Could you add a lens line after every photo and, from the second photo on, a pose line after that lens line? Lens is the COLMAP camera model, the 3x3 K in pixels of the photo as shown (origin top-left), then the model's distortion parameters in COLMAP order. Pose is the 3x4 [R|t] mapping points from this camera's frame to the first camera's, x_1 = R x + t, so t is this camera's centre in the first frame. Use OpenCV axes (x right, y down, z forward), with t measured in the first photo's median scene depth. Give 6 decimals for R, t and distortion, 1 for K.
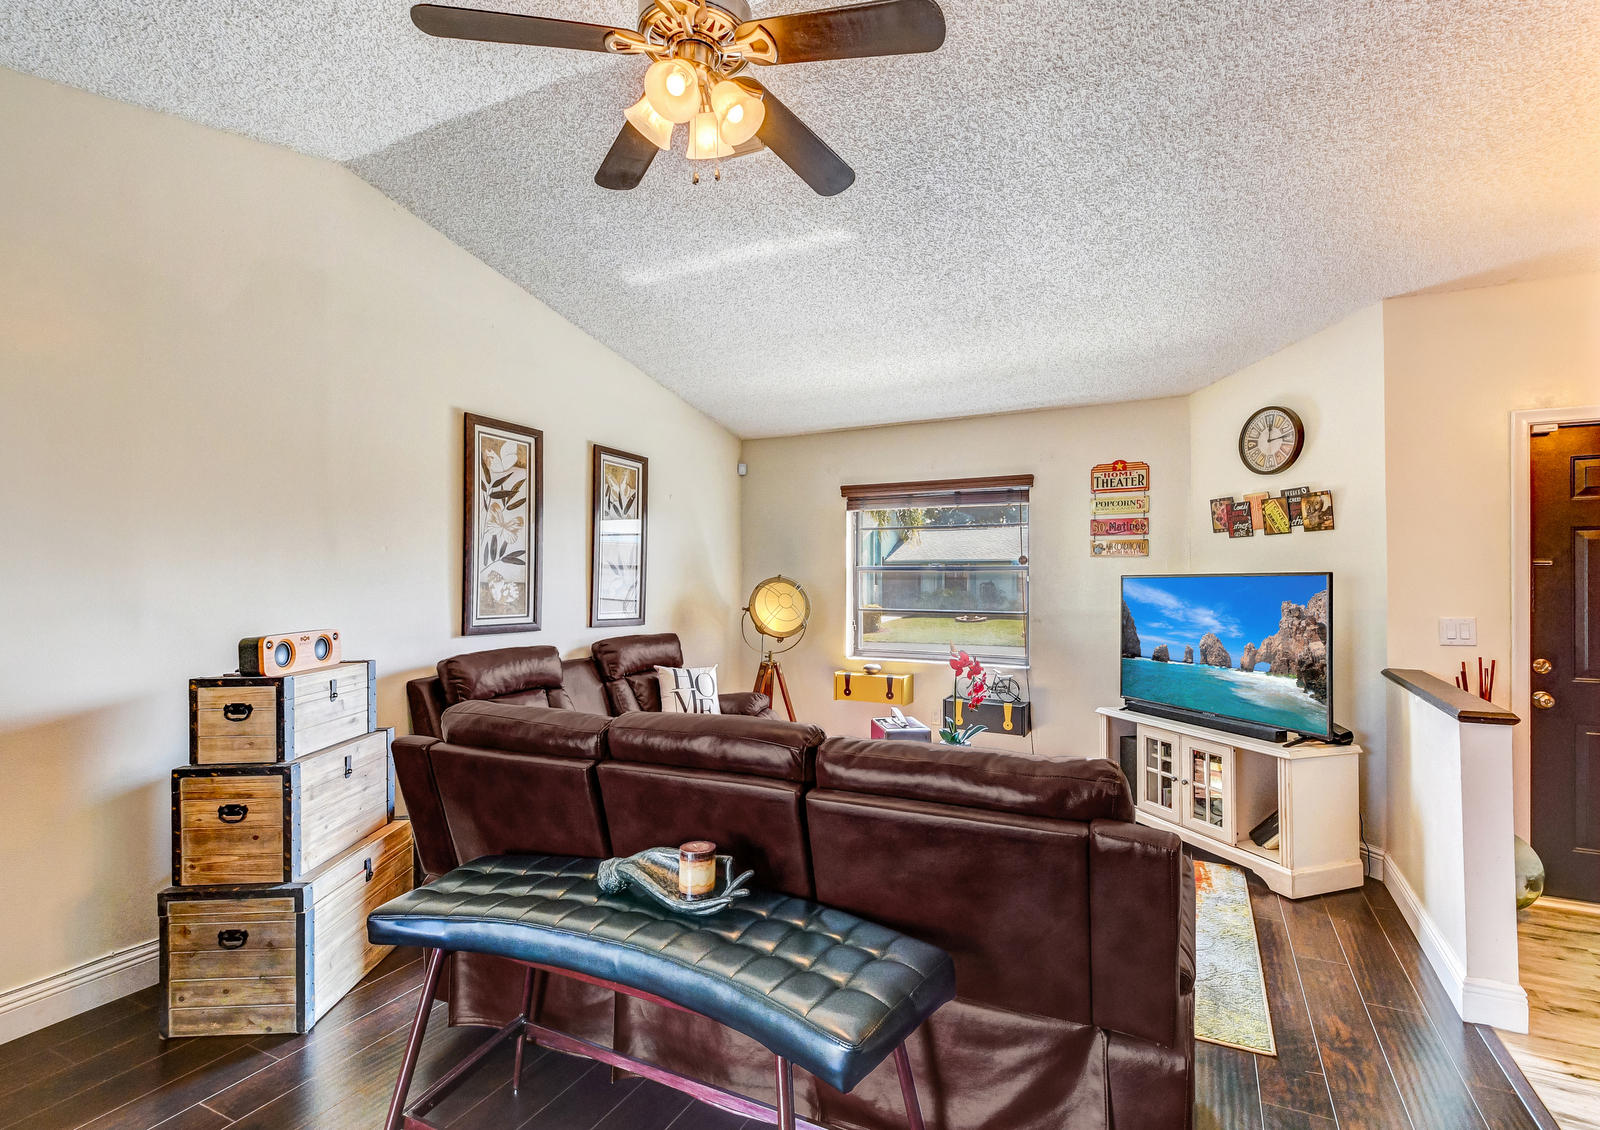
lens RADIAL K [[723.3, 0, 836.6], [0, 723.3, 579.9], [0, 0, 1]] dist [0.001499, -0.000265]
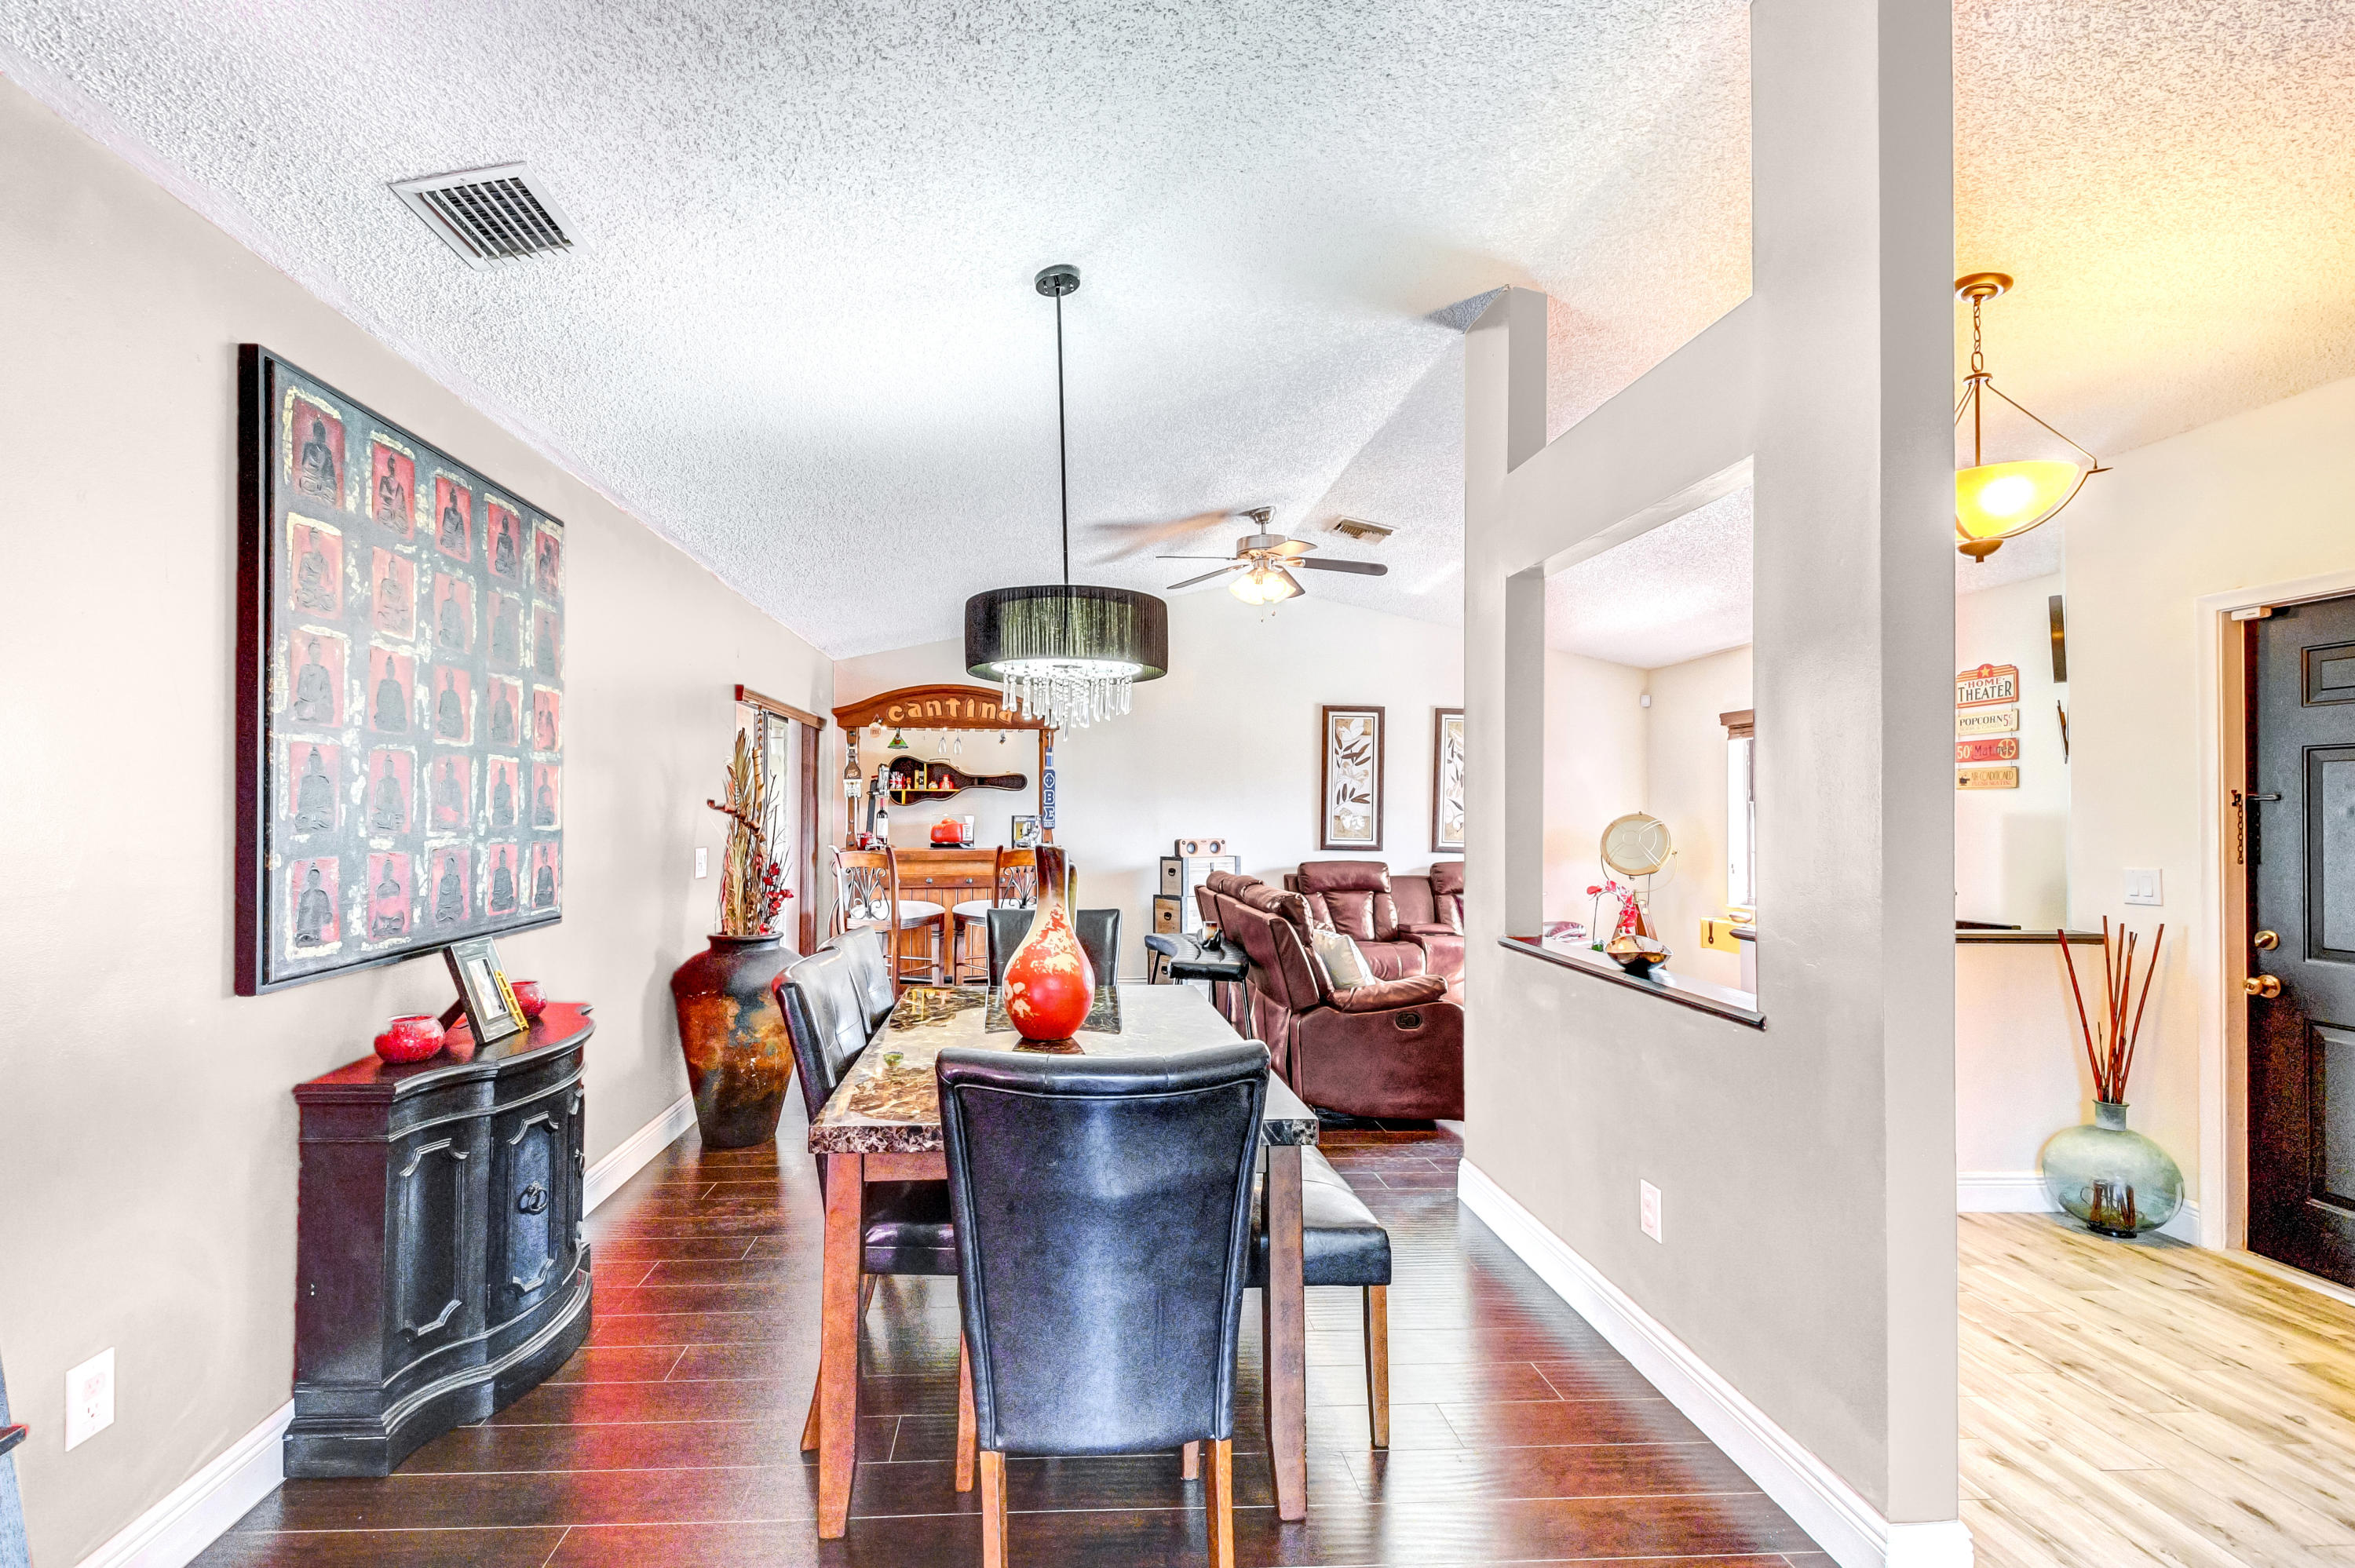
lens RADIAL K [[1012.9, 0, 1094.4], [0, 1012.9, 797.1], [0, 0, 1]] dist [0.021998, -0.015003]
pose [[0.472568, -0.008964, -0.881248, 1.201162], [-0.009798, 0.999833, -0.015425, 0.002379], [0.881240, 0.015924, 0.472401, -0.462841]]
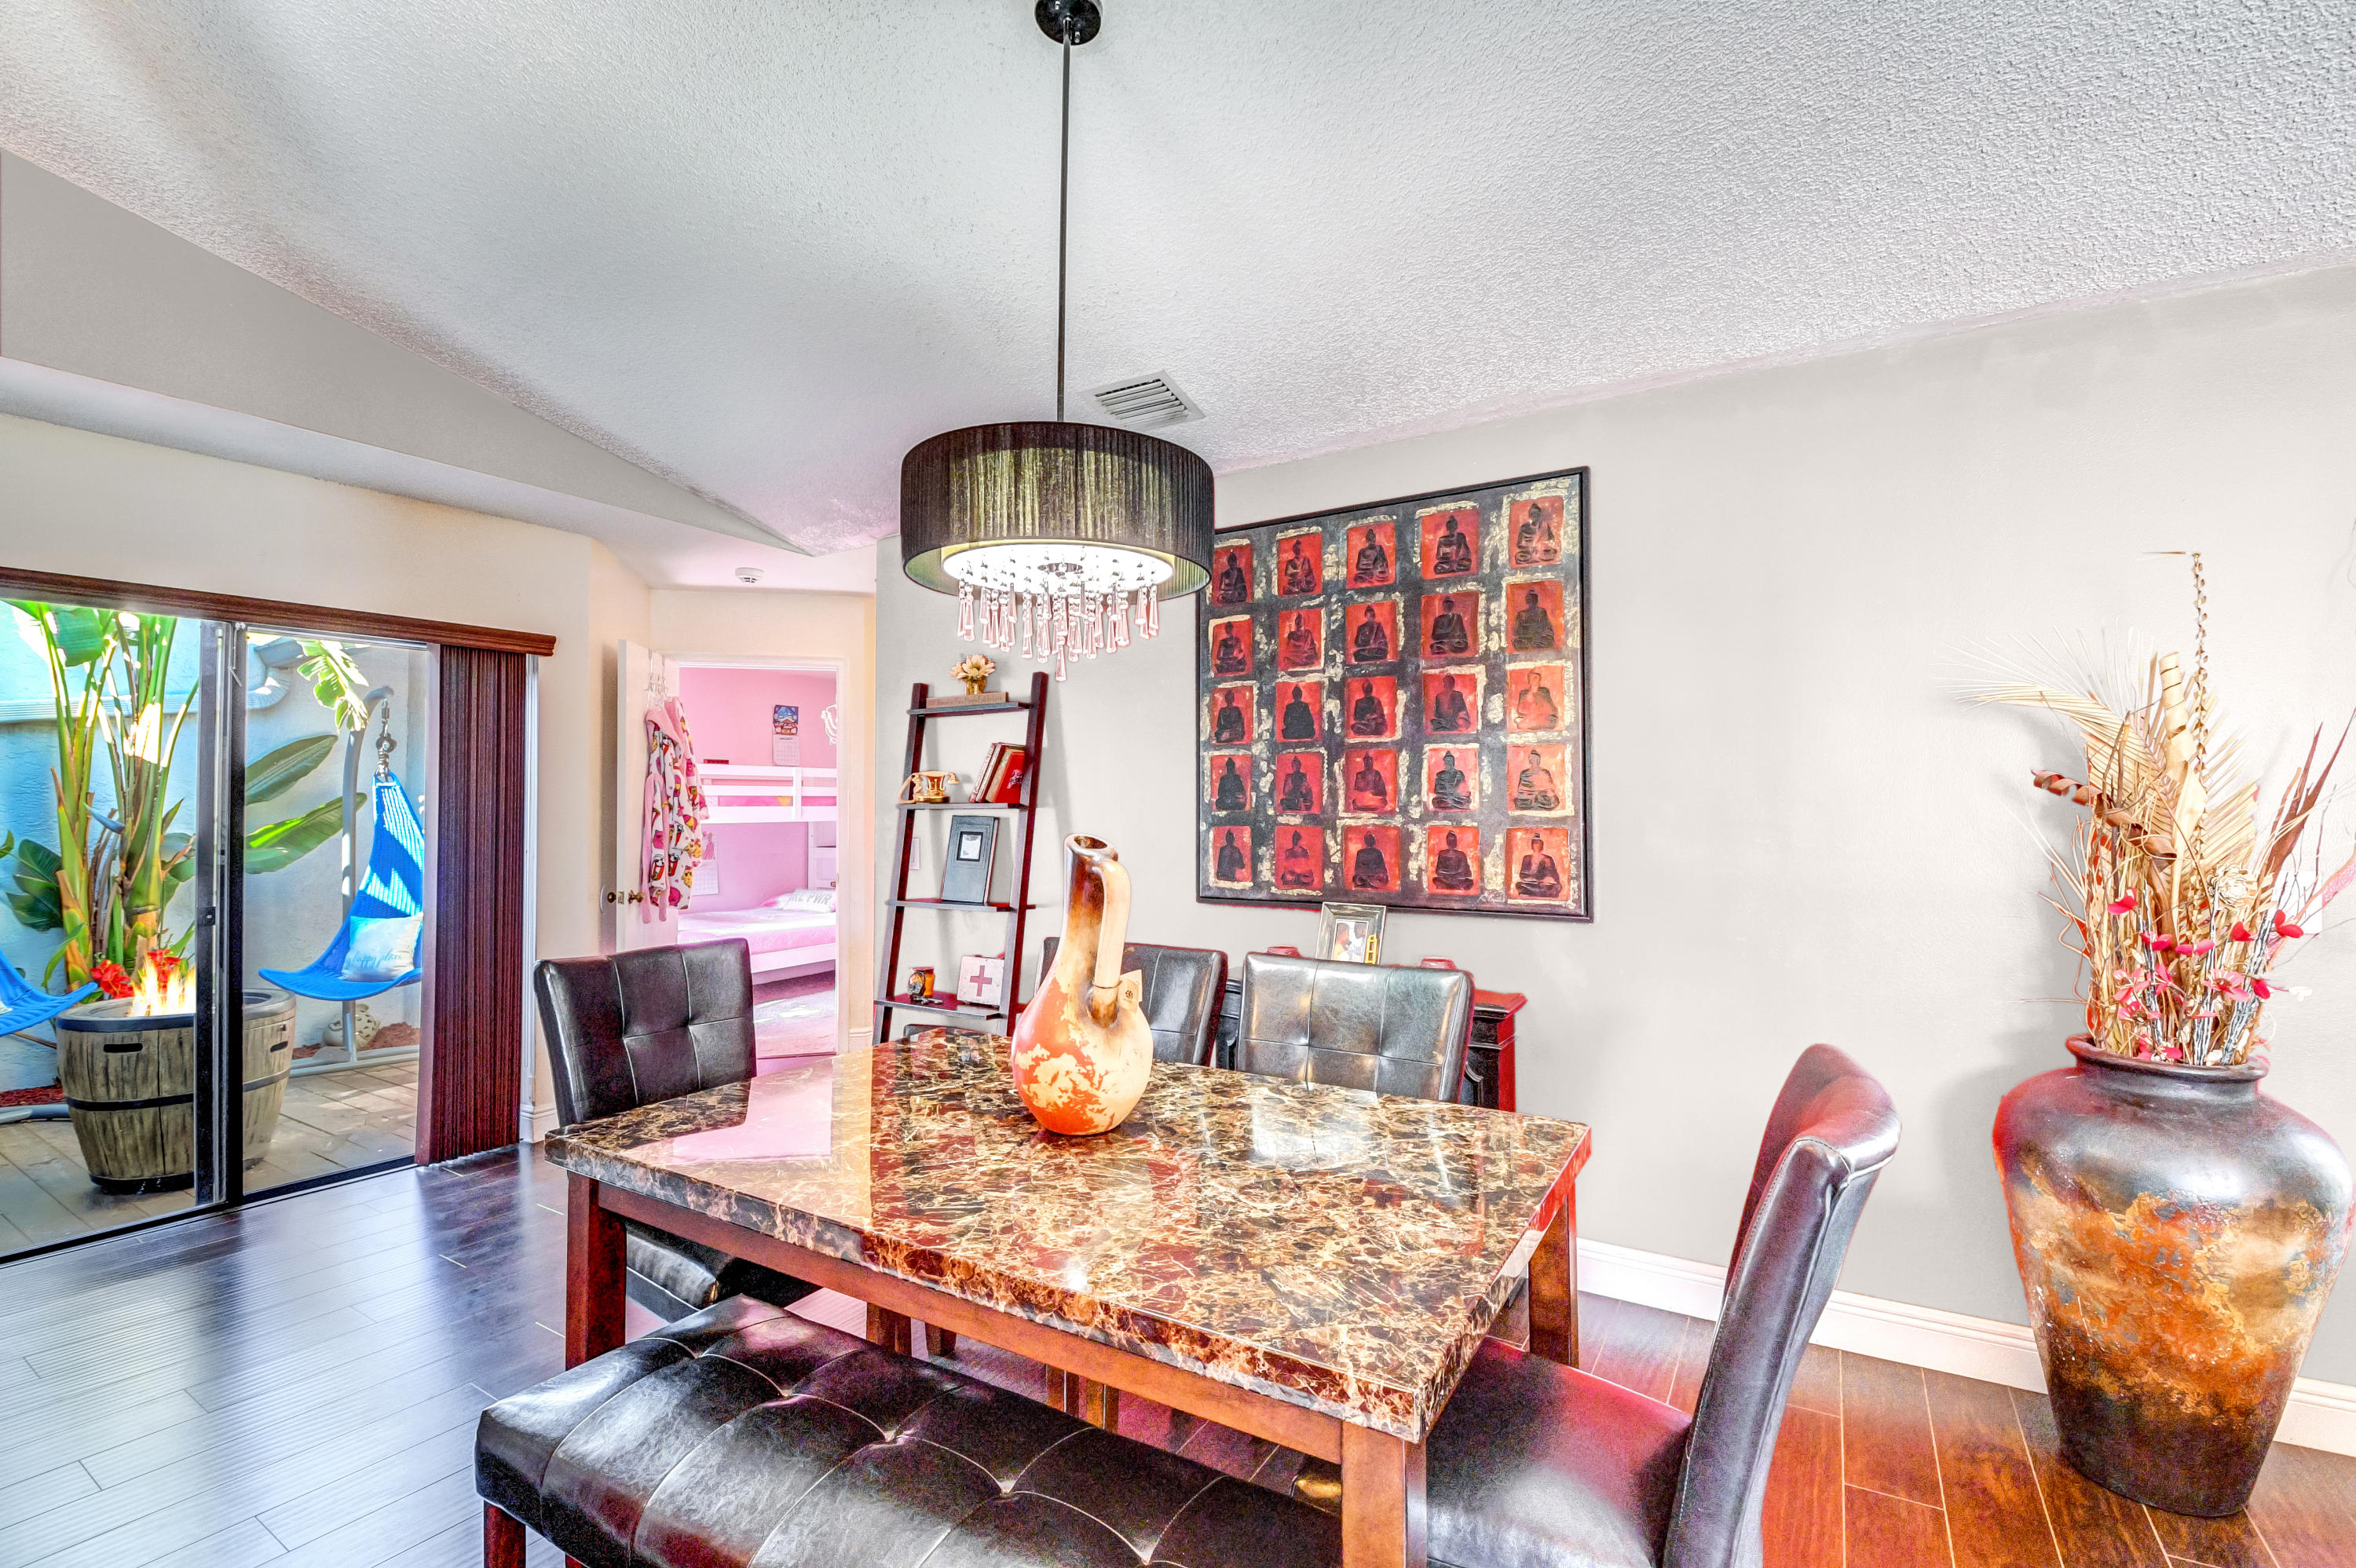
lens RADIAL K [[1031.6, 0, 1195.8], [0, 1031.6, 786.7], [0, 0, 1]] dist [0.022755, -0.024881]
pose [[-0.995548, 0.003788, 0.094176, 0.378450], [0.002510, 0.999903, -0.013692, 0.009408], [-0.094219, -0.013395, -0.995461, 0.409034]]
